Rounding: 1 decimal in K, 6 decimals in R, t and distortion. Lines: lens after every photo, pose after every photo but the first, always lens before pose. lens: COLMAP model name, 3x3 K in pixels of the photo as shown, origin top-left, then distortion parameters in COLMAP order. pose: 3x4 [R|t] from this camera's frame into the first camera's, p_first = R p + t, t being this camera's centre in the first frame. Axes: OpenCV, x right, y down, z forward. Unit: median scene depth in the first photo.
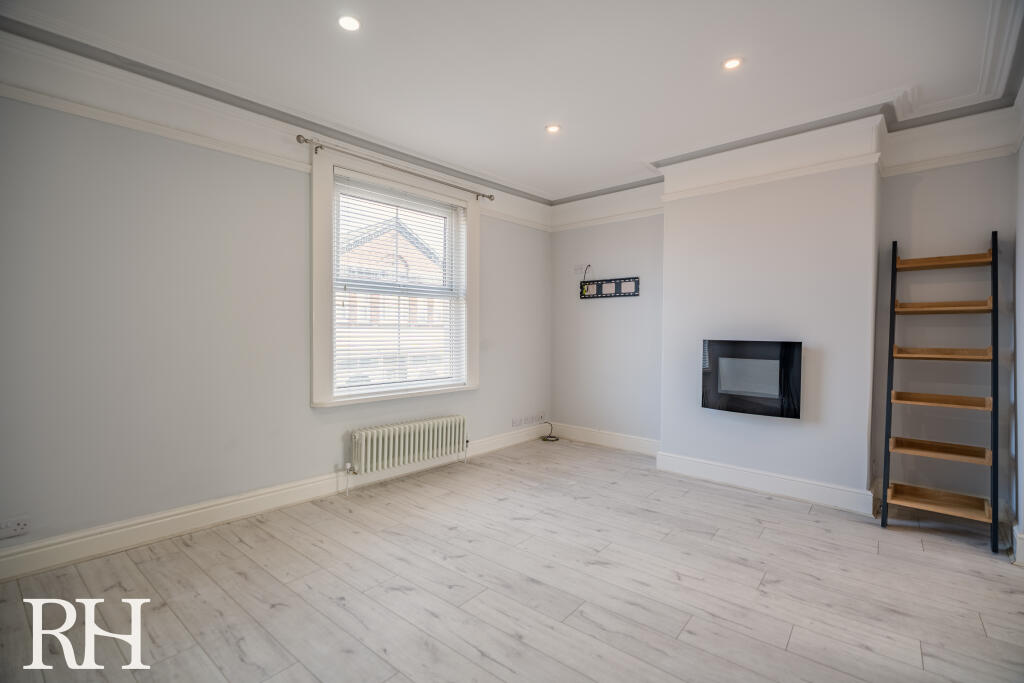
lens RADIAL K [[446.6, 0, 512.0], [0, 446.6, 341.5], [0, 0, 1]] dist [-0.002922, 0.000001]
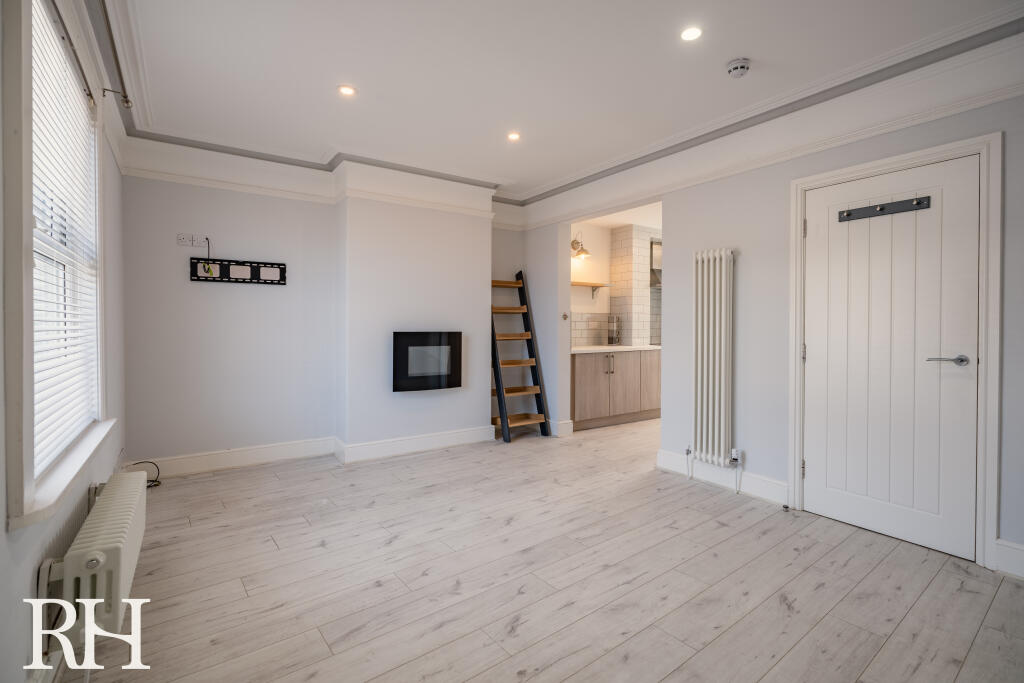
lens RADIAL K [[480.4, 0, 464.8], [0, 480.4, 331.1], [0, 0, 1]] dist [-0.001640, 0.000145]
pose [[0.276217, -0.016386, 0.960956, -0.749909], [0.023291, 0.999675, 0.010351, -0.015363], [-0.960813, 0.019523, 0.276509, 0.535227]]
